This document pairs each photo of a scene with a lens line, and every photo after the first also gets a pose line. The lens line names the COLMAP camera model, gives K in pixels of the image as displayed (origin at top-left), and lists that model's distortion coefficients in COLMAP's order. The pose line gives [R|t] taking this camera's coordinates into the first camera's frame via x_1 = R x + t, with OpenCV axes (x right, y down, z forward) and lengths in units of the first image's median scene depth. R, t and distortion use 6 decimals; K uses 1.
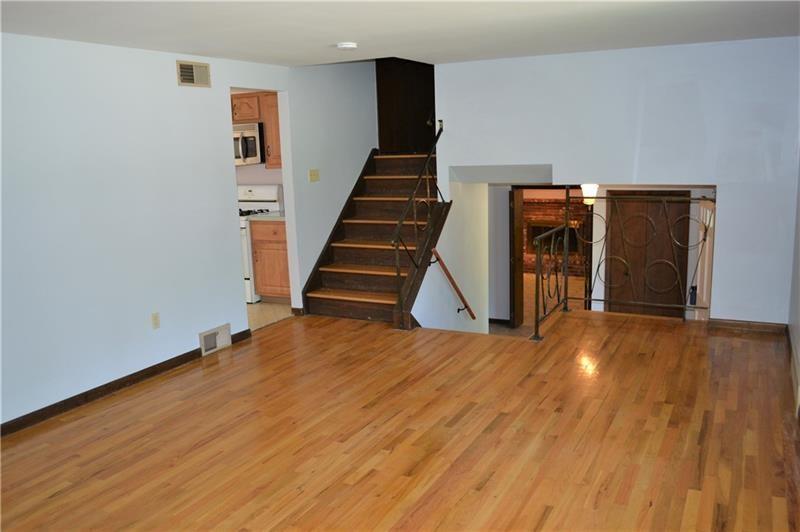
lens RADIAL K [[669.7, 0, 395.3], [0, 669.7, 269.8], [0, 0, 1]] dist [-0.072395, 0.000745]
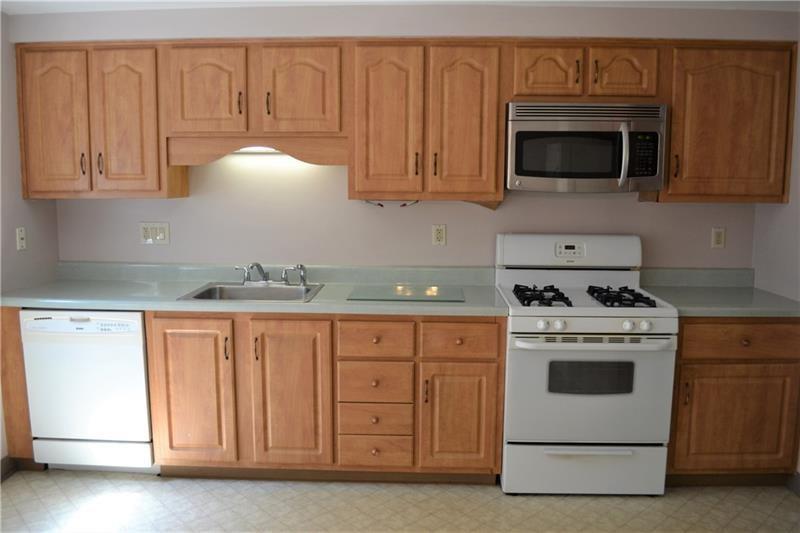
lens RADIAL K [[669.7, 0, 398.1], [0, 669.7, 267.3], [0, 0, 1]] dist [-0.072395, 0.000745]
pose [[0.901238, -0.025633, 0.432565, -0.581061], [0.050042, 0.997727, -0.045138, -0.096291], [-0.430424, 0.062326, 0.900472, 0.680678]]
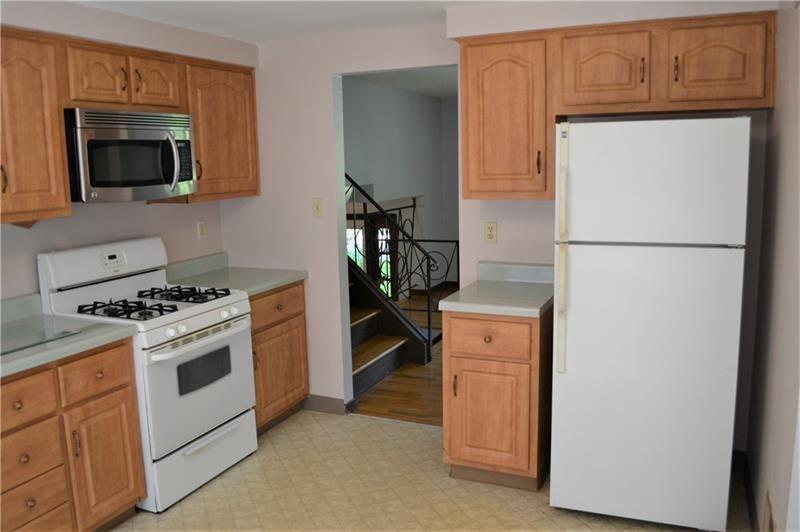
lens RADIAL K [[669.7, 0, 401.8], [0, 669.7, 267.2], [0, 0, 1]] dist [-0.072395, 0.000745]
pose [[-0.060584, -0.130474, 0.989599, -0.746716], [0.208119, 0.967979, 0.140365, -0.145595], [-0.976225, 0.214459, -0.031490, 0.891341]]
